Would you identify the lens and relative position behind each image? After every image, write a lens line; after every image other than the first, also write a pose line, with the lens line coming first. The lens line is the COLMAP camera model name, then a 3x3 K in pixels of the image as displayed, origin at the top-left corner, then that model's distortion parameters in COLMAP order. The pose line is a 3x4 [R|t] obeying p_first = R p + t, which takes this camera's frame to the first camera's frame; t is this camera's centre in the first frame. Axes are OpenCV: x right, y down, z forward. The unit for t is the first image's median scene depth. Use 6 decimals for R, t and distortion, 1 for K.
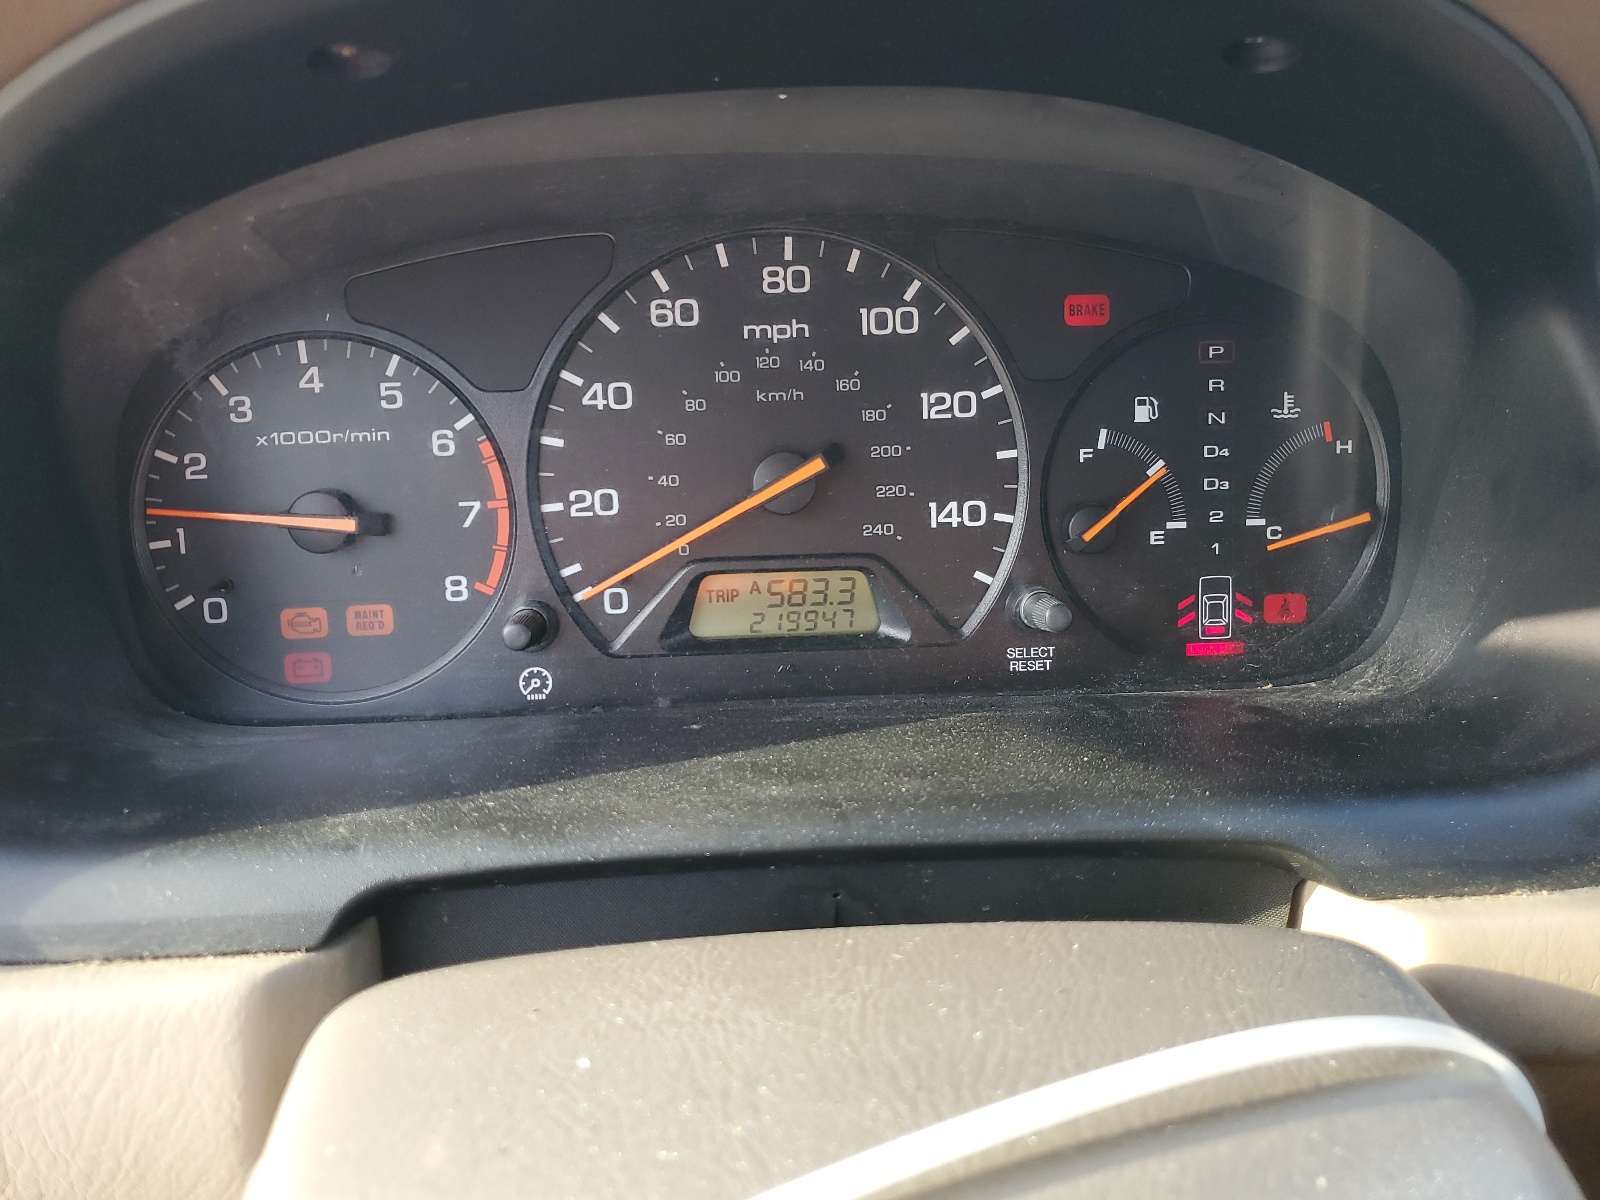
lens RADIAL K [[1222.9, 0, 797.6], [0, 1222.9, 600.0], [0, 0, 1]] dist [0.009317, -0.000375]
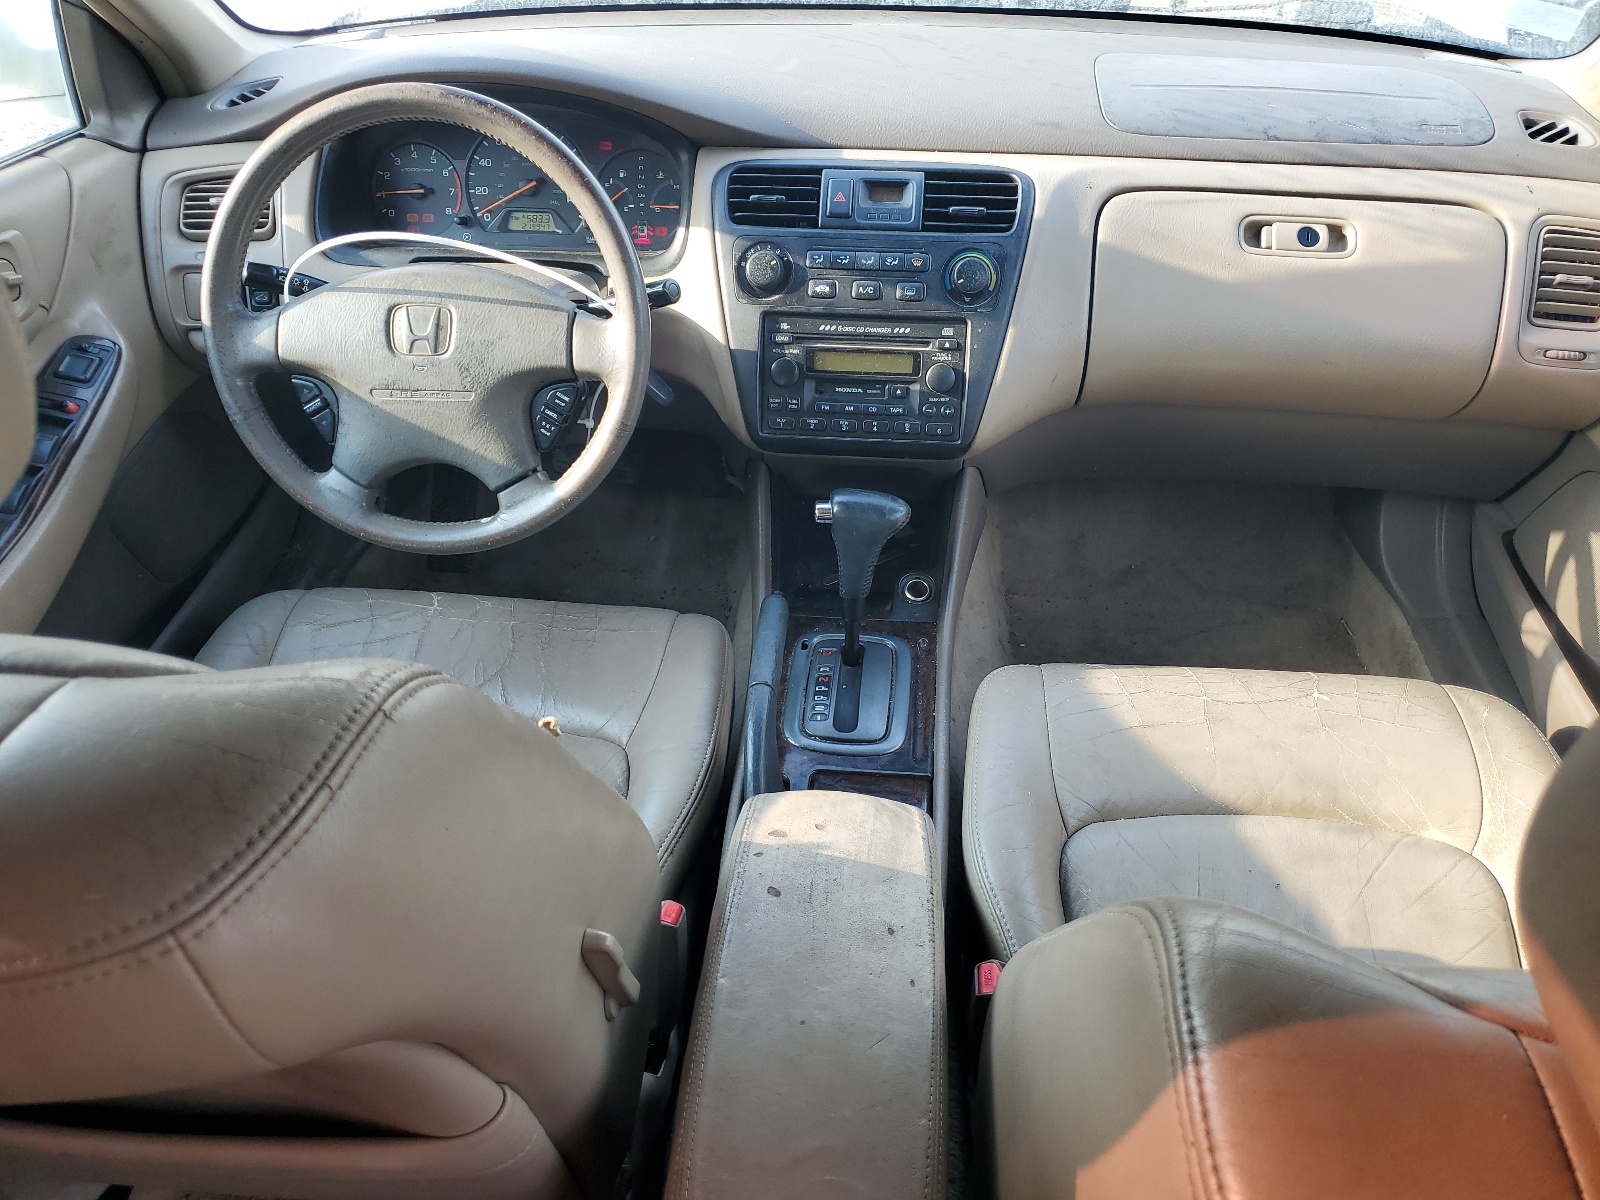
lens RADIAL K [[1222.9, 0, 802.5], [0, 1222.9, 599.4], [0, 0, 1]] dist [0.009317, -0.000375]
pose [[0.985759, 0.098729, -0.136132, 1.530733], [-0.074843, 0.982496, 0.170590, 0.467721], [0.150592, -0.157972, 0.975893, -2.930269]]
